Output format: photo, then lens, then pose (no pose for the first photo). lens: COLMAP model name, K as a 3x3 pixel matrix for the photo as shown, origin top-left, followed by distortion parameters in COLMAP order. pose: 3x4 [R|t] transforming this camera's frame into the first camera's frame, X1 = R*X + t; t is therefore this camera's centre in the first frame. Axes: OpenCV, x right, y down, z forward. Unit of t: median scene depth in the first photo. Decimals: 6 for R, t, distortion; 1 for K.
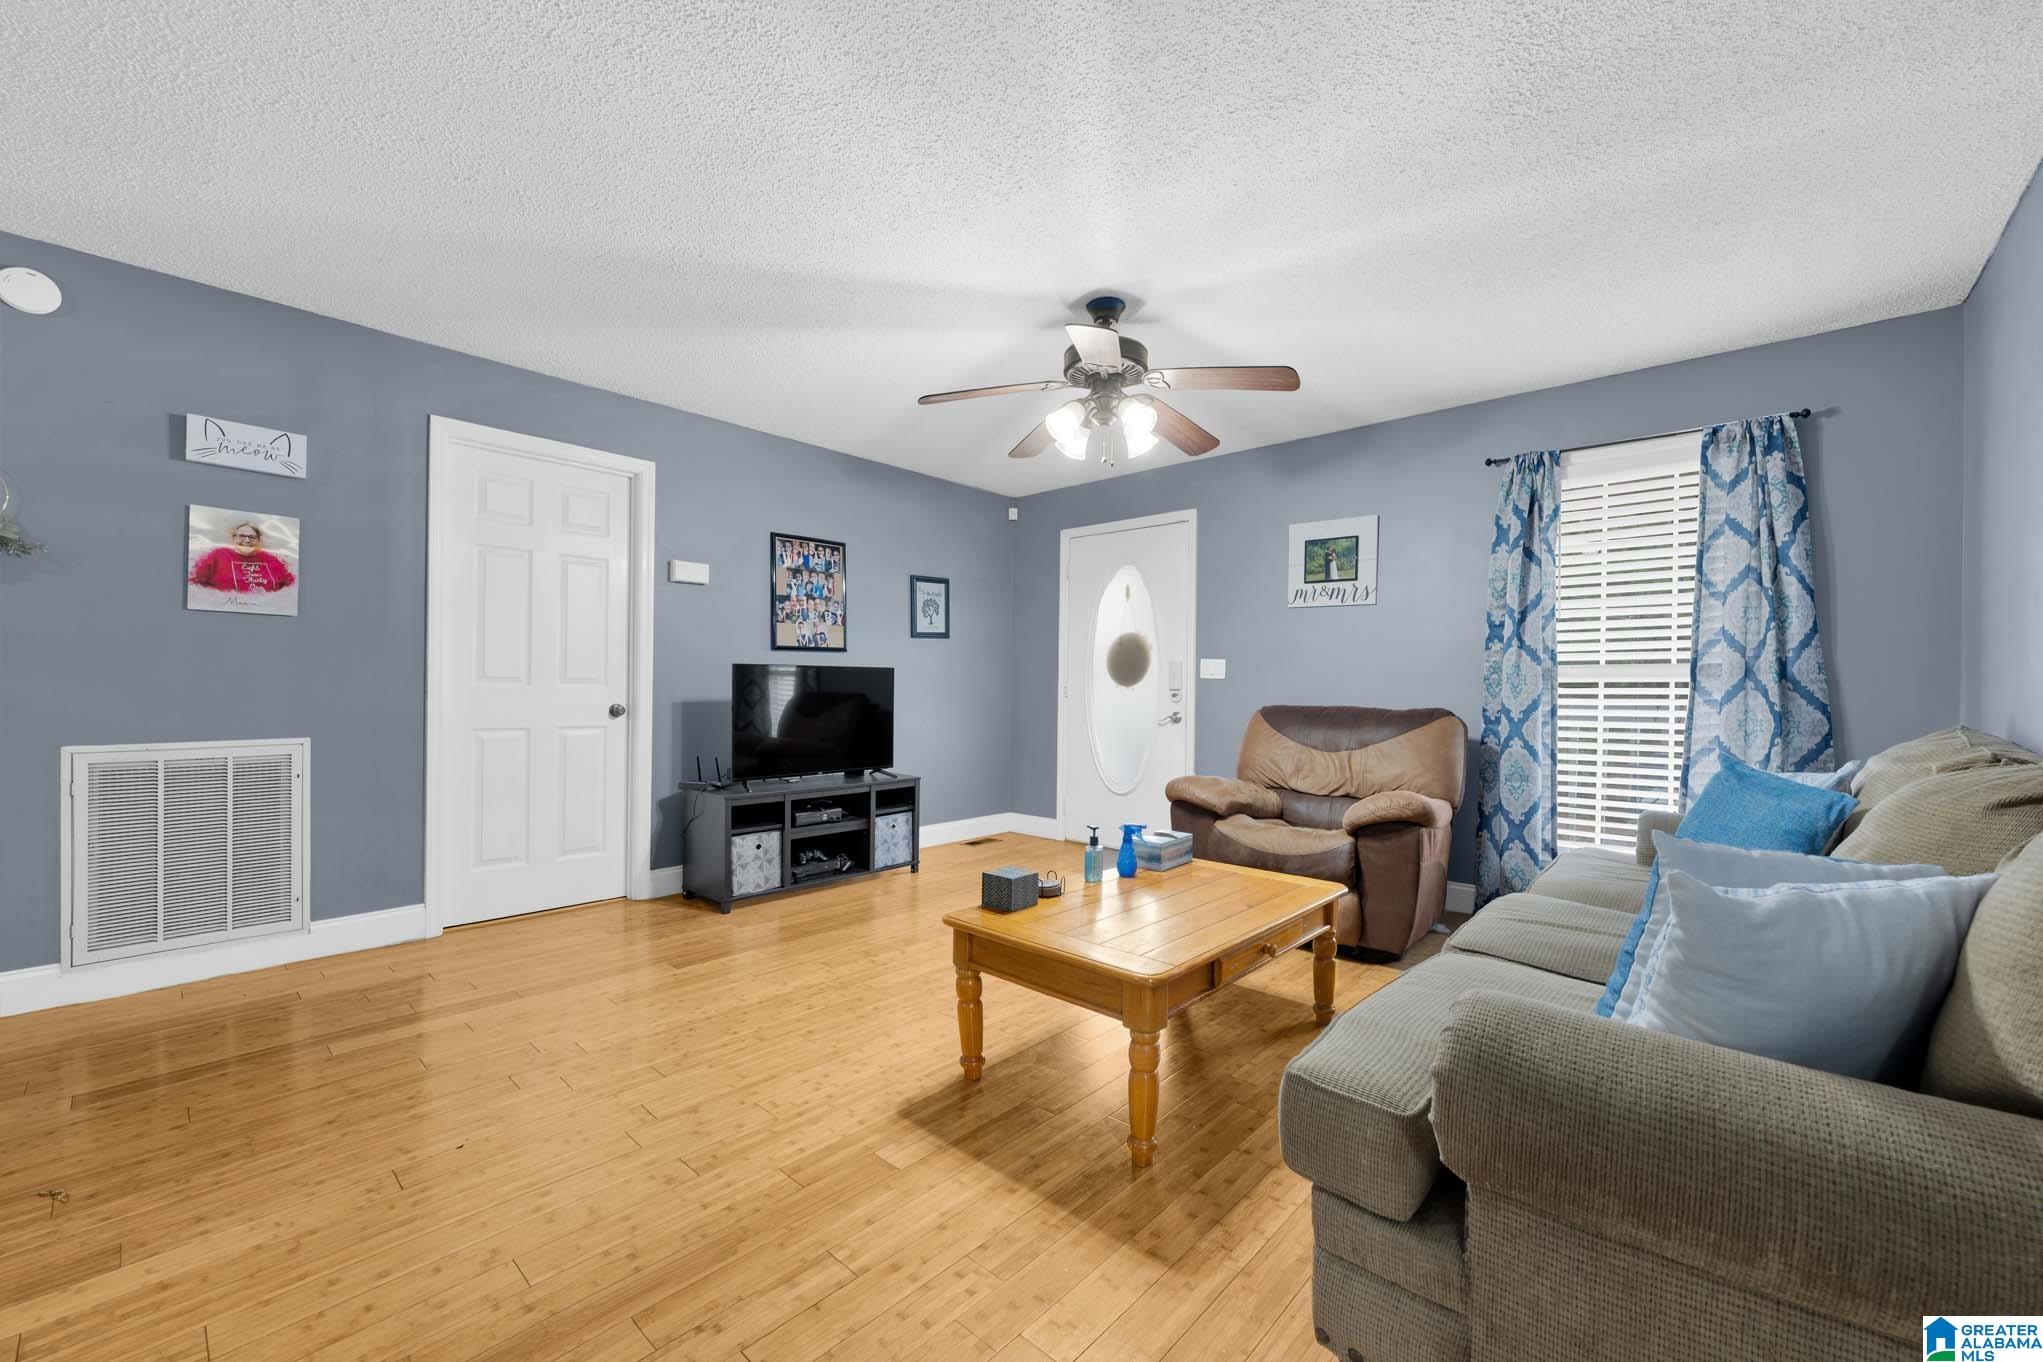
lens RADIAL K [[809.3, 0, 1010.1], [0, 809.3, 686.9], [0, 0, 1]] dist [0.000183, -0.000168]
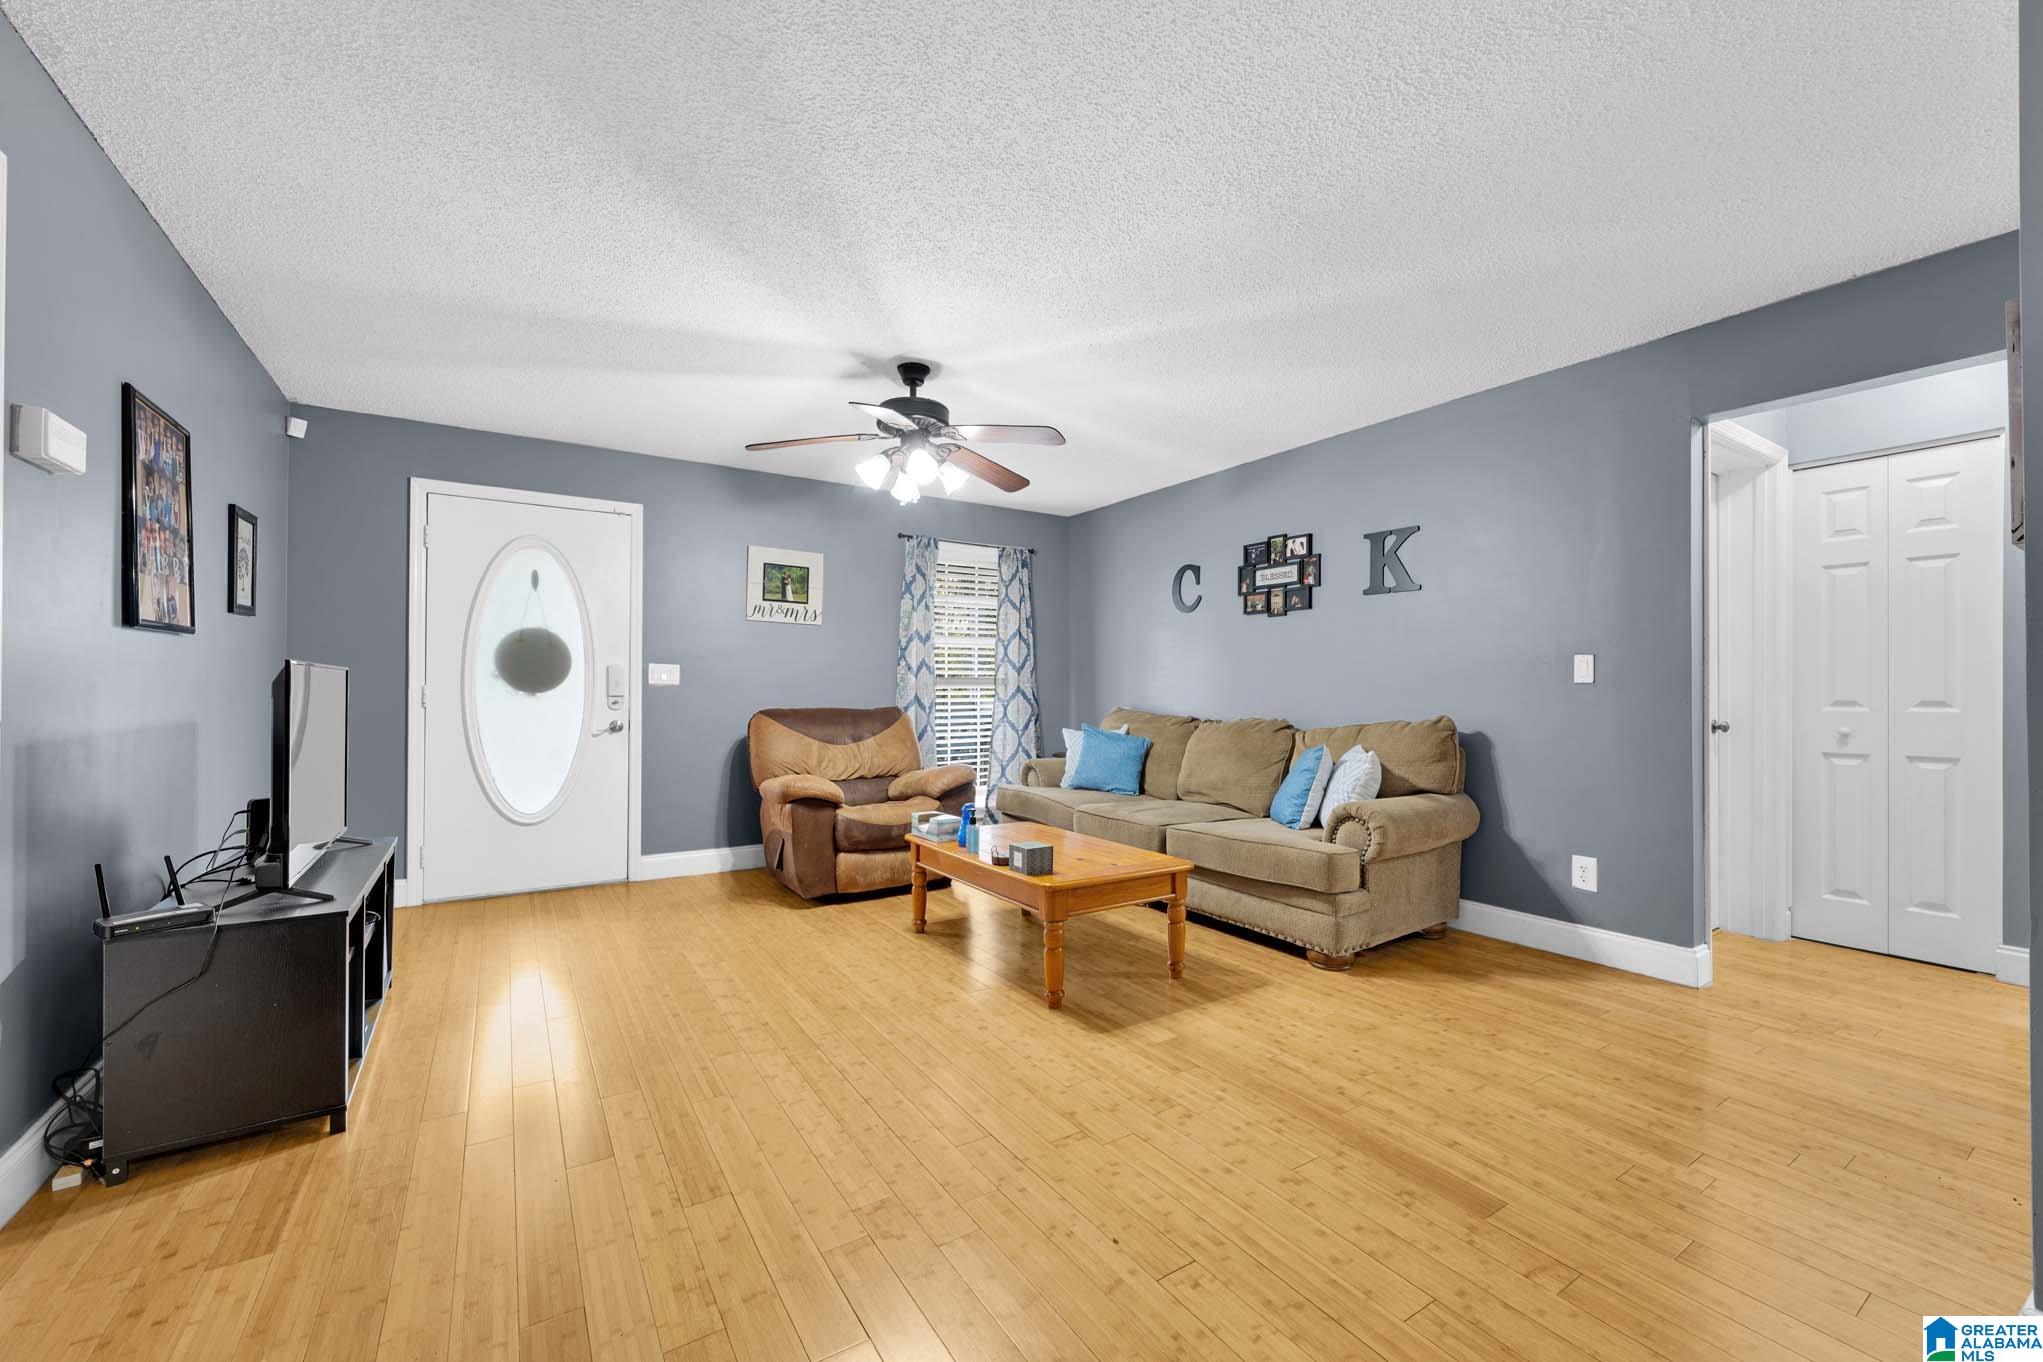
lens RADIAL K [[809.3, 0, 1029.2], [0, 809.3, 686.2], [0, 0, 1]] dist [0.000183, -0.000168]
pose [[0.242991, -0.003509, 0.970022, -0.798039], [0.001538, 0.999994, 0.003232, -0.014118], [-0.970027, 0.000707, 0.242995, 0.456089]]
